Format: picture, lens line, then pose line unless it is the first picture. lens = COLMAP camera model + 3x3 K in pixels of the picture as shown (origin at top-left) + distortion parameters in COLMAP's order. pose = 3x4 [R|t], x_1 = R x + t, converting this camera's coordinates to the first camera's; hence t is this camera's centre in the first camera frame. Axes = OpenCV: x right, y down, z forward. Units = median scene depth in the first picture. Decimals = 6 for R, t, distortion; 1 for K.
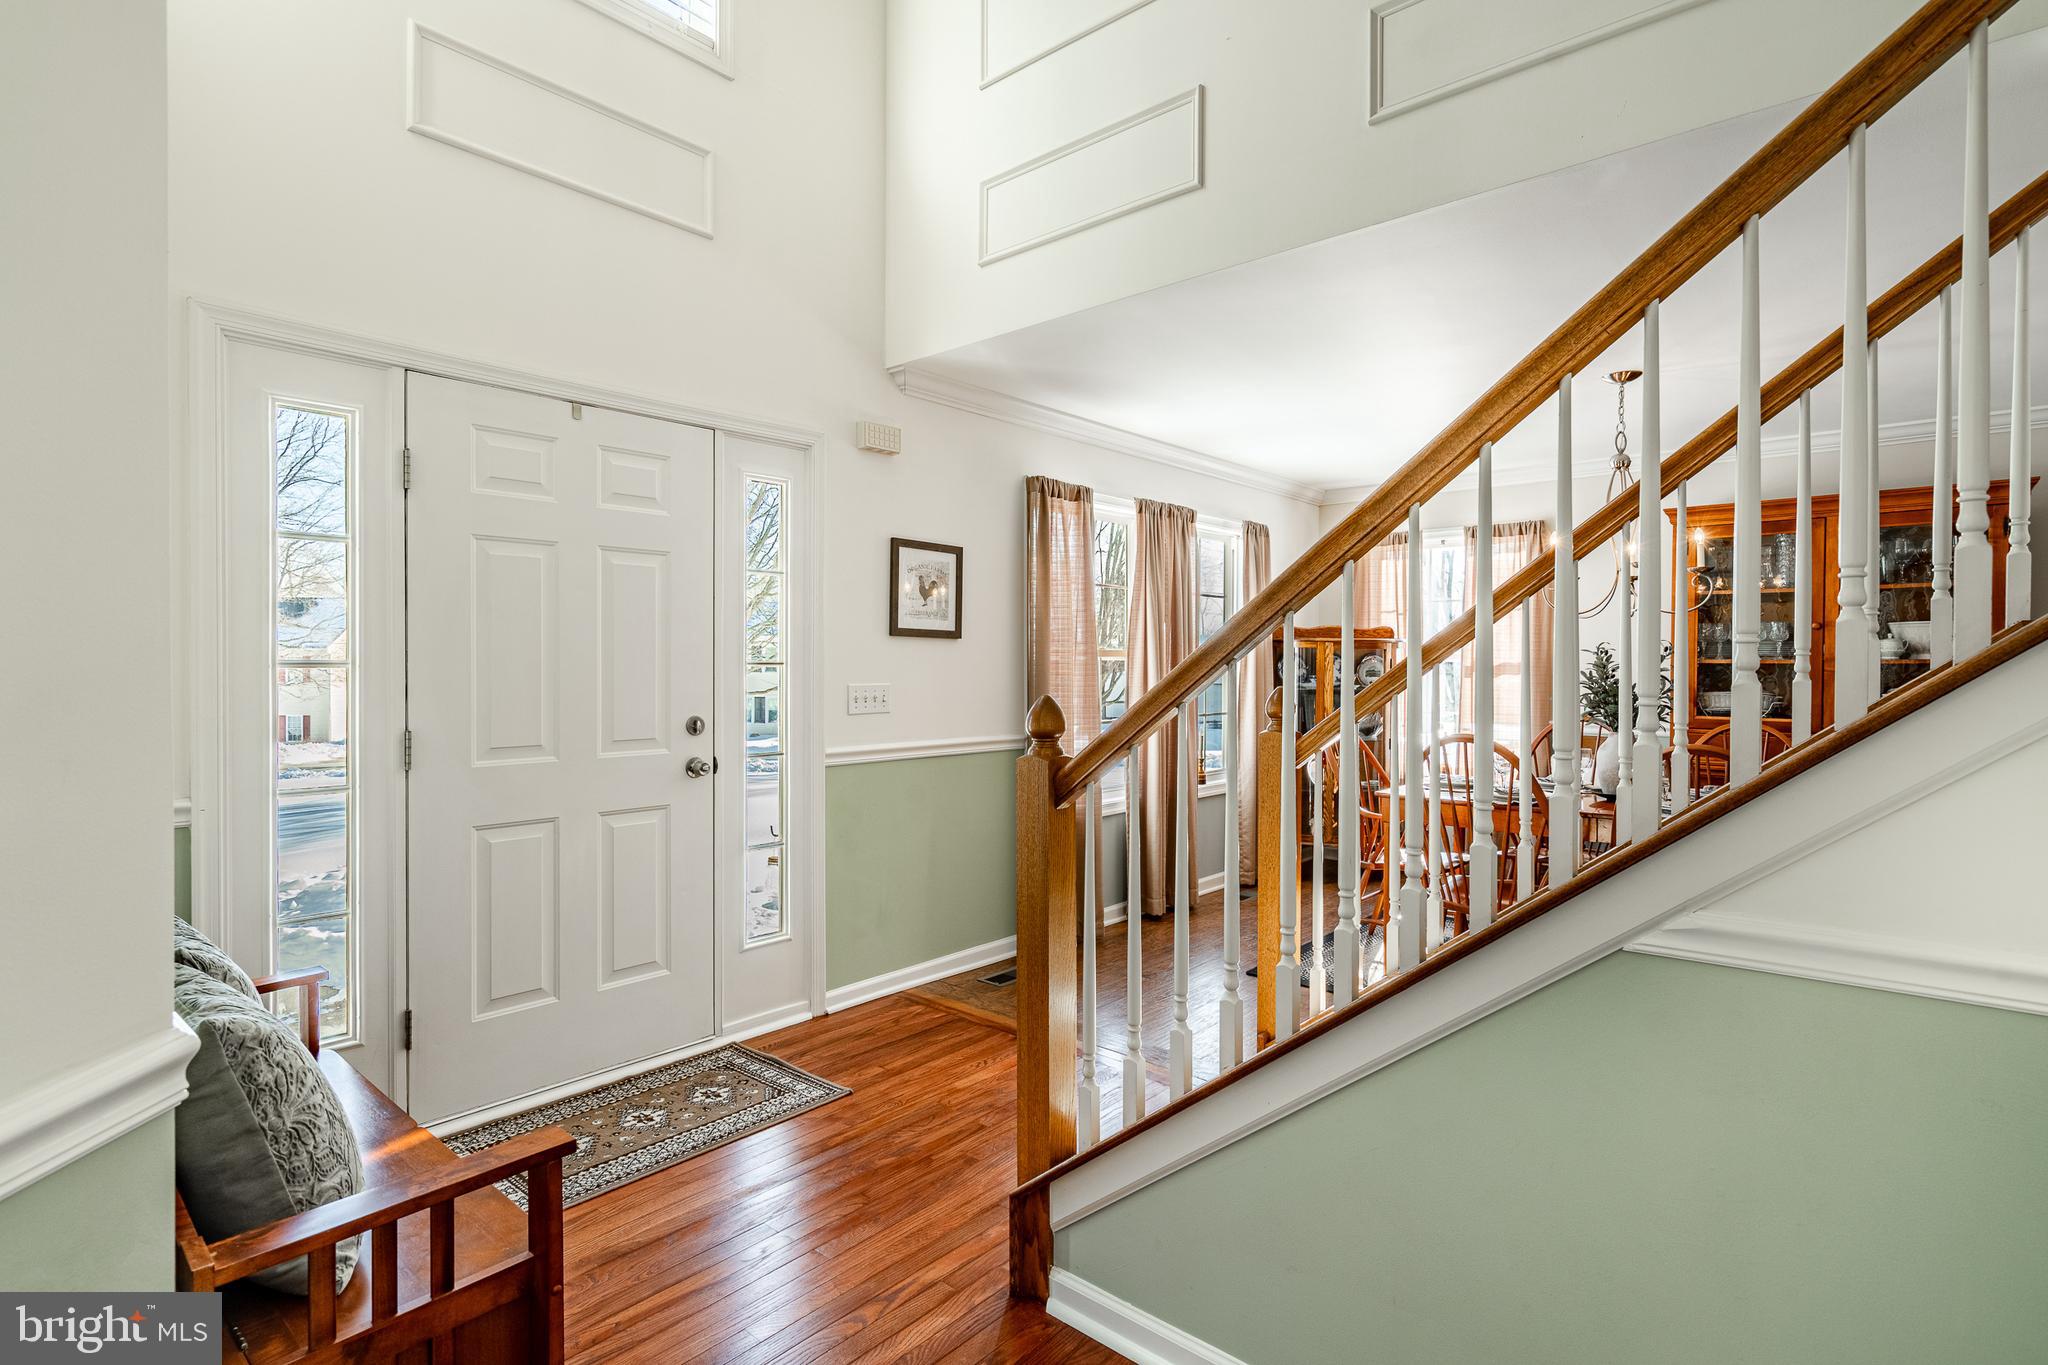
lens RADIAL K [[1023.5, 0, 1024.8], [0, 1023.5, 680.6], [0, 0, 1]] dist [0.000263, -0.000264]
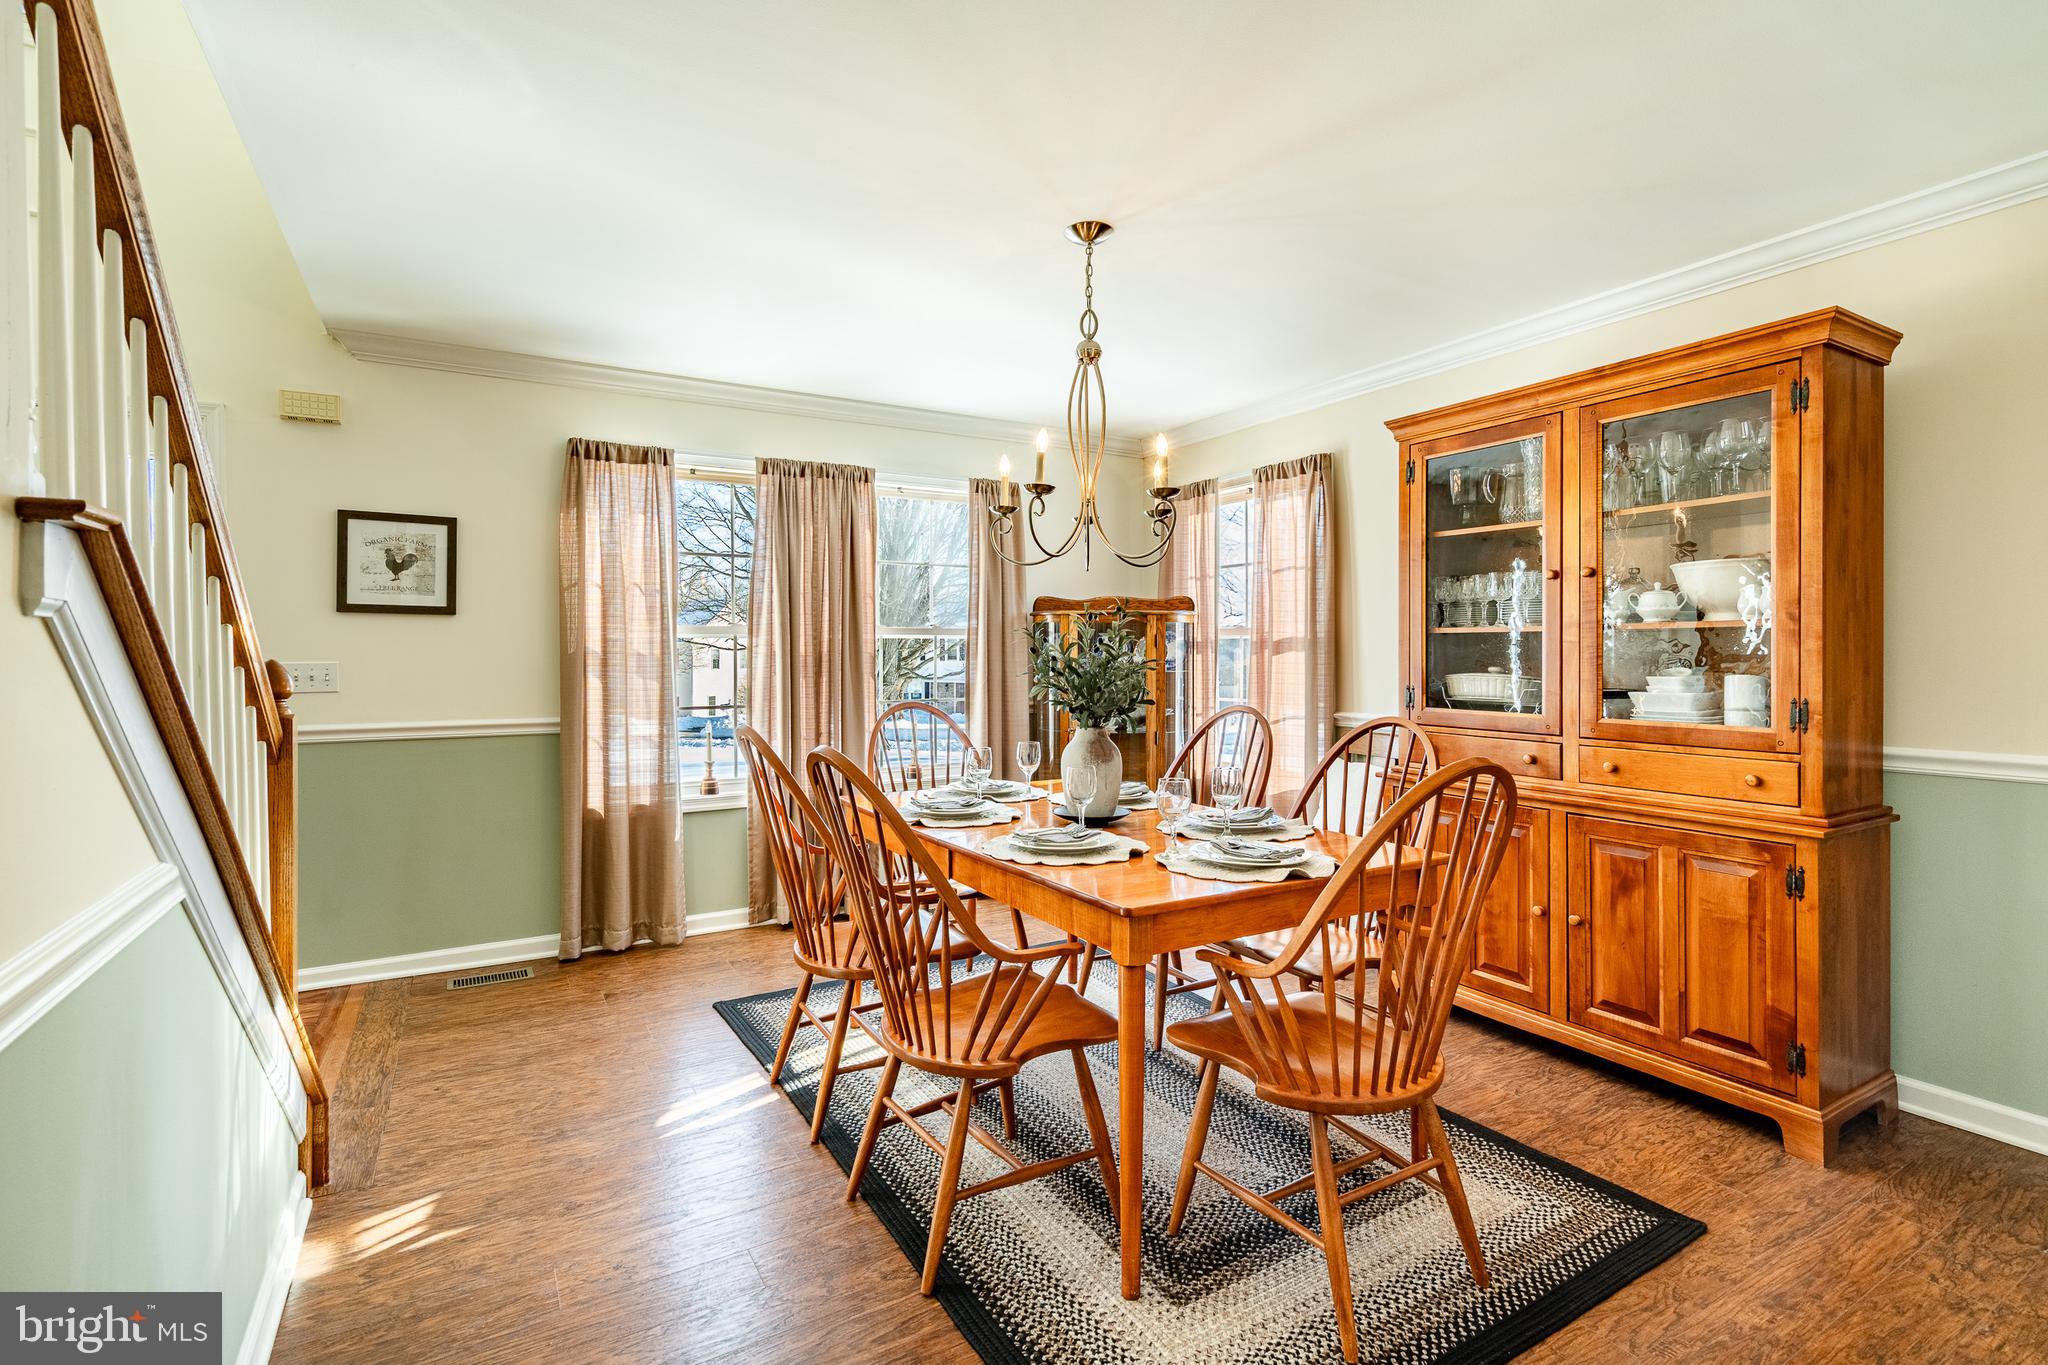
lens RADIAL K [[944.2, 0, 1018.4], [0, 944.2, 666.0], [0, 0, 1]] dist [0.000359, -0.000633]
pose [[0.946524, 0.002924, -0.322620, 0.670382], [-0.002535, 0.999995, 0.001626, 0.003104], [0.322623, -0.000721, 0.946527, 0.326082]]
